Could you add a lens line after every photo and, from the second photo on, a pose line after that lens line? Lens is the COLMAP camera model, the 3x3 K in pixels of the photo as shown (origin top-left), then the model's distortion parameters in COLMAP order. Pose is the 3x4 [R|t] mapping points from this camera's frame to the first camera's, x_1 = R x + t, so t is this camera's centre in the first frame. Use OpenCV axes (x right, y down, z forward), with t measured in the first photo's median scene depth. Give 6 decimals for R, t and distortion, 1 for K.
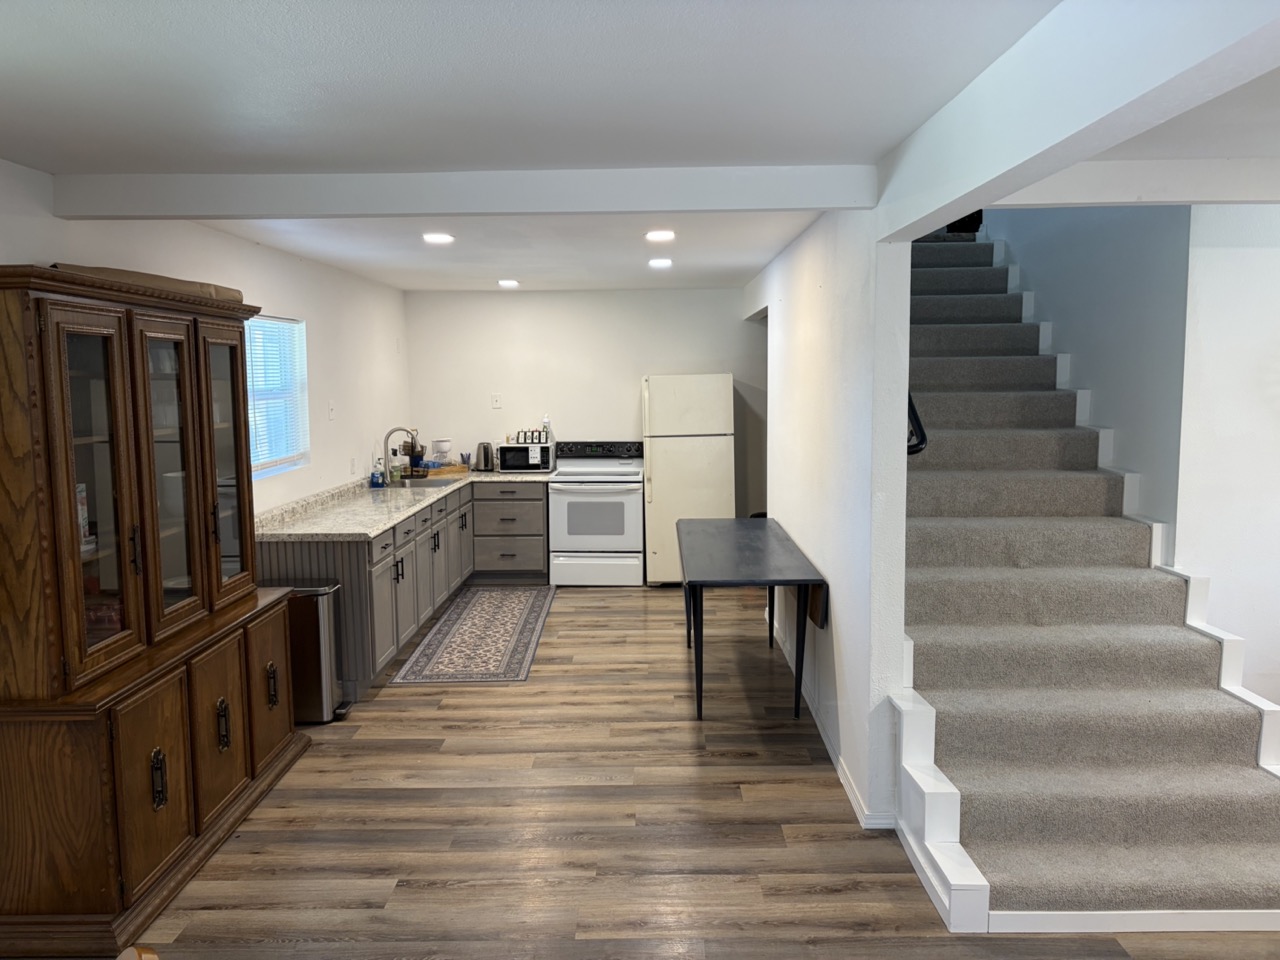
lens RADIAL K [[966.1, 0, 641.0], [0, 966.1, 479.7], [0, 0, 1]] dist [-0.002192, -0.001143]
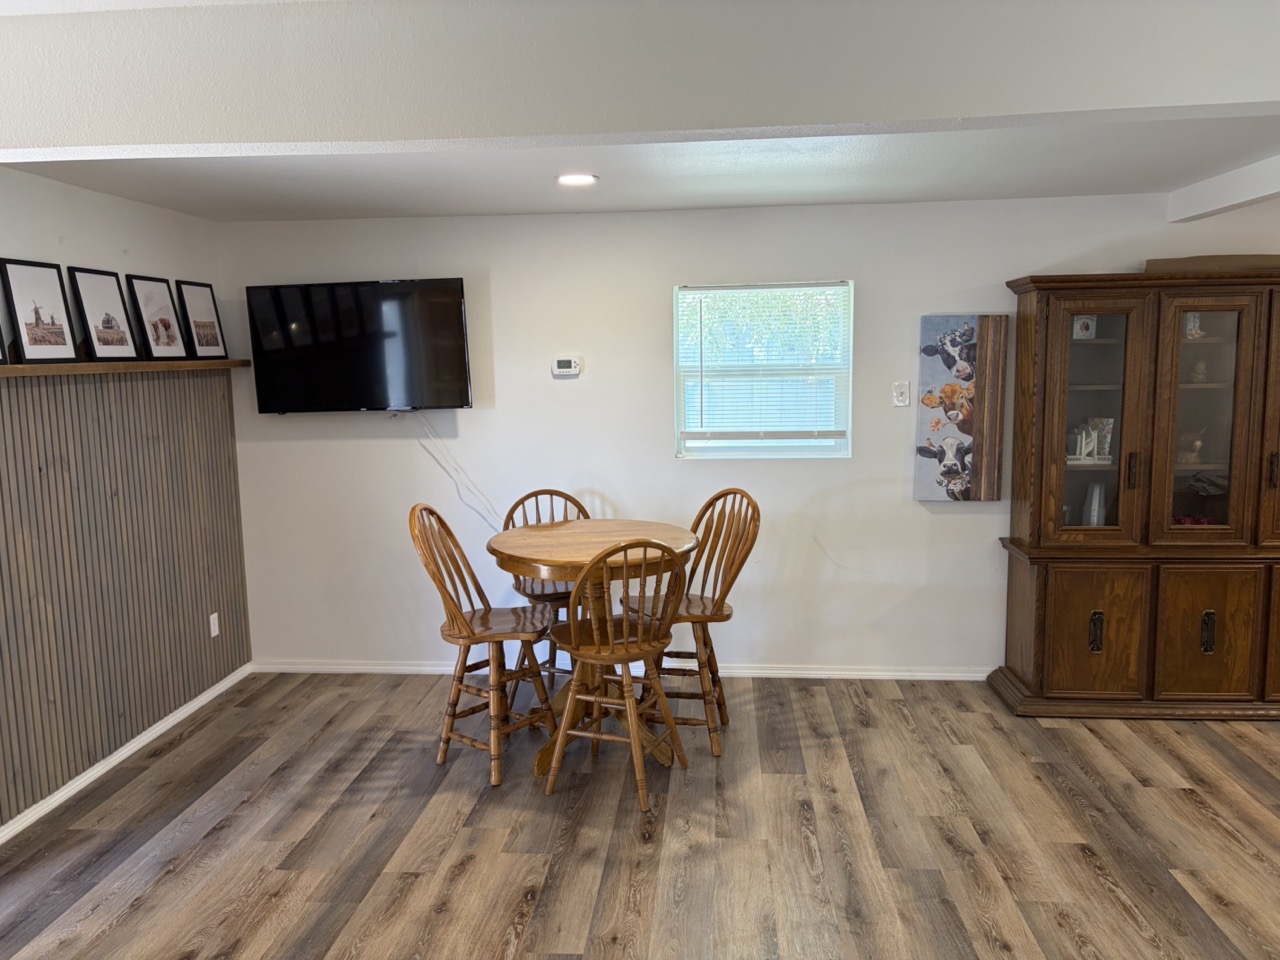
lens RADIAL K [[966.1, 0, 639.7], [0, 966.1, 480.7], [0, 0, 1]] dist [-0.002192, -0.001143]
pose [[-0.083109, 0.137428, -0.987019, 0.886417], [-0.087000, 0.985663, 0.144565, -0.052066], [0.992736, 0.097885, -0.069962, 0.400103]]
